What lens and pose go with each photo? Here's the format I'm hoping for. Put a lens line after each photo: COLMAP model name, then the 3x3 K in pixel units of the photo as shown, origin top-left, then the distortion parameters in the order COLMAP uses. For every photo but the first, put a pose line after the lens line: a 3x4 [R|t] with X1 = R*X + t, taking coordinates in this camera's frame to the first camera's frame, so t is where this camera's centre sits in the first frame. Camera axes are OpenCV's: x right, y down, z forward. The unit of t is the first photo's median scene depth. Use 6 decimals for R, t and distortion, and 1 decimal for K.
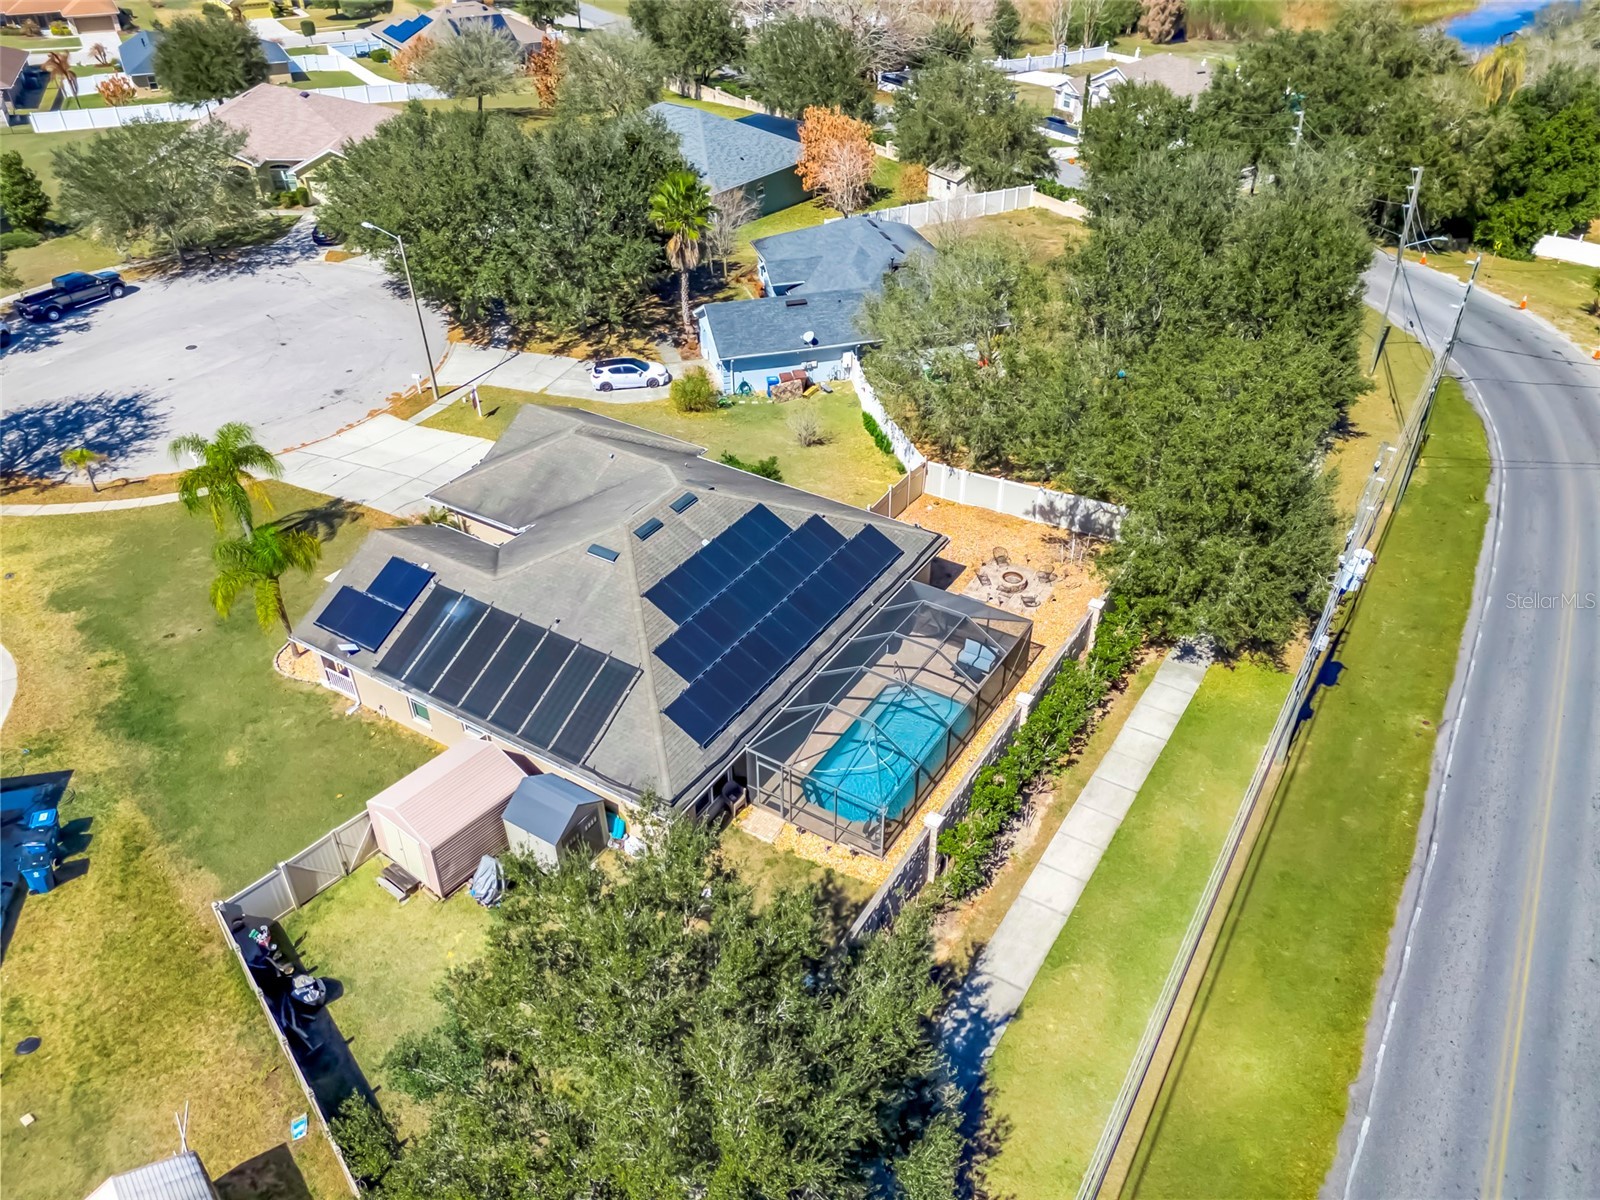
lens RADIAL K [[1176.7, 0, 800.0], [0, 1176.7, 600.0], [0, 0, 1]] dist [0.058776, -0.066956]
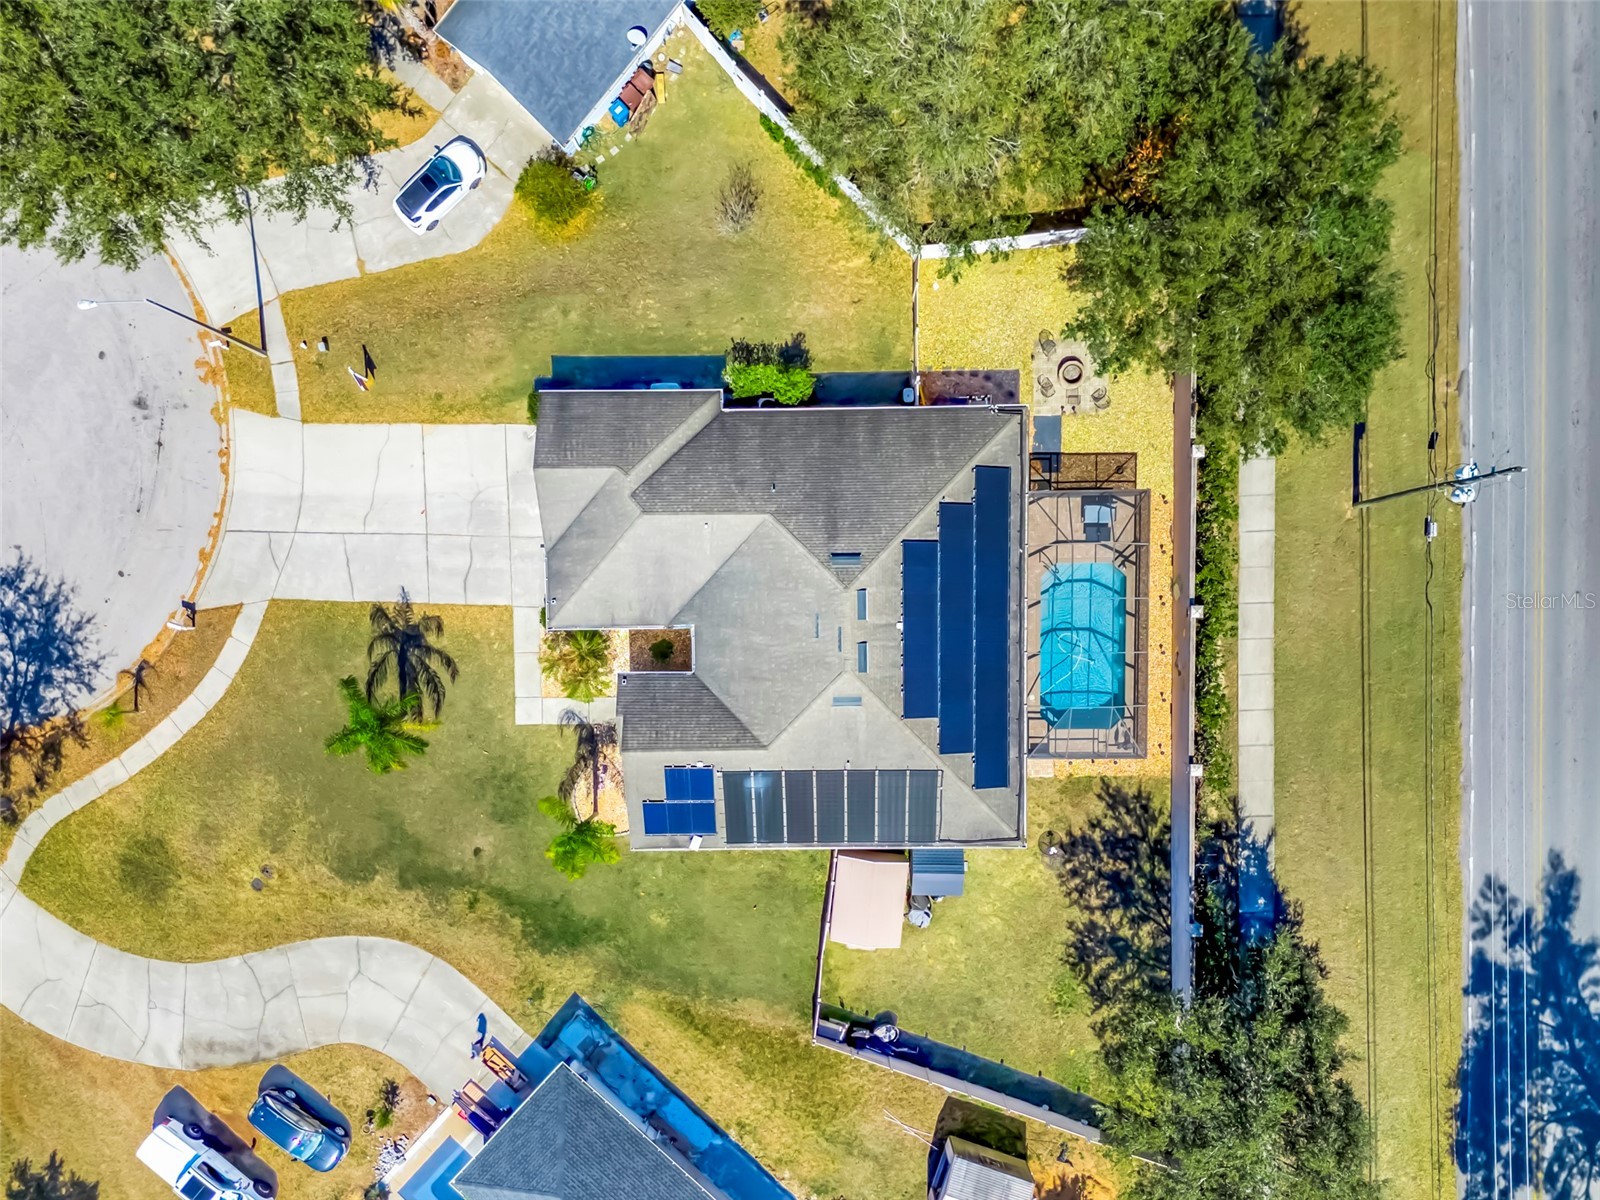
lens RADIAL K [[1228.9, 0, 764.0], [0, 1228.9, 739.1], [0, 0, 1]] dist [0.069454, -0.069181]
pose [[0.840217, -0.538539, -0.063340, -0.177360], [0.331013, 0.416873, 0.846551, -1.058749], [-0.429496, -0.732252, 0.528526, 0.361283]]
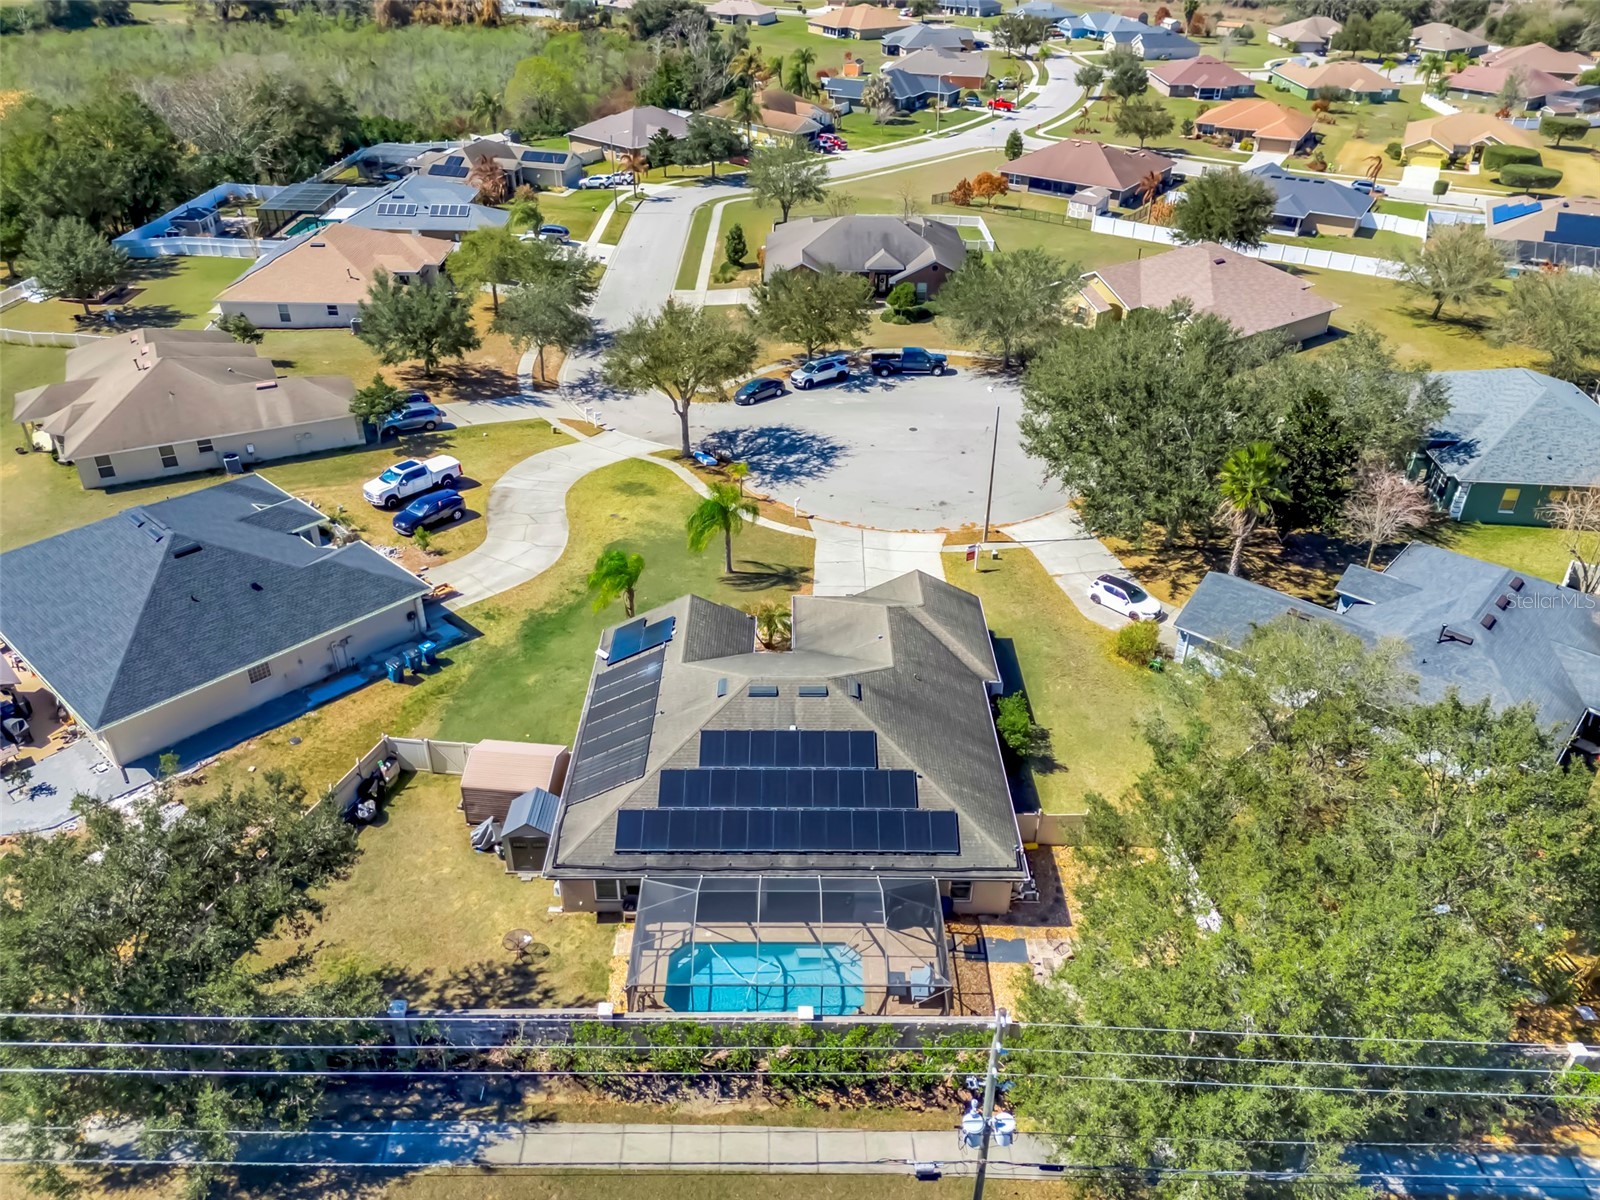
lens RADIAL K [[1176.7, 0, 800.0], [0, 1176.7, 600.0], [0, 0, 1]] dist [0.058776, -0.066956]
pose [[0.536470, 0.451766, -0.712816, 0.694543], [-0.497836, 0.851441, 0.164948, -0.354093], [0.681439, 0.266376, 0.681678, 0.192268]]
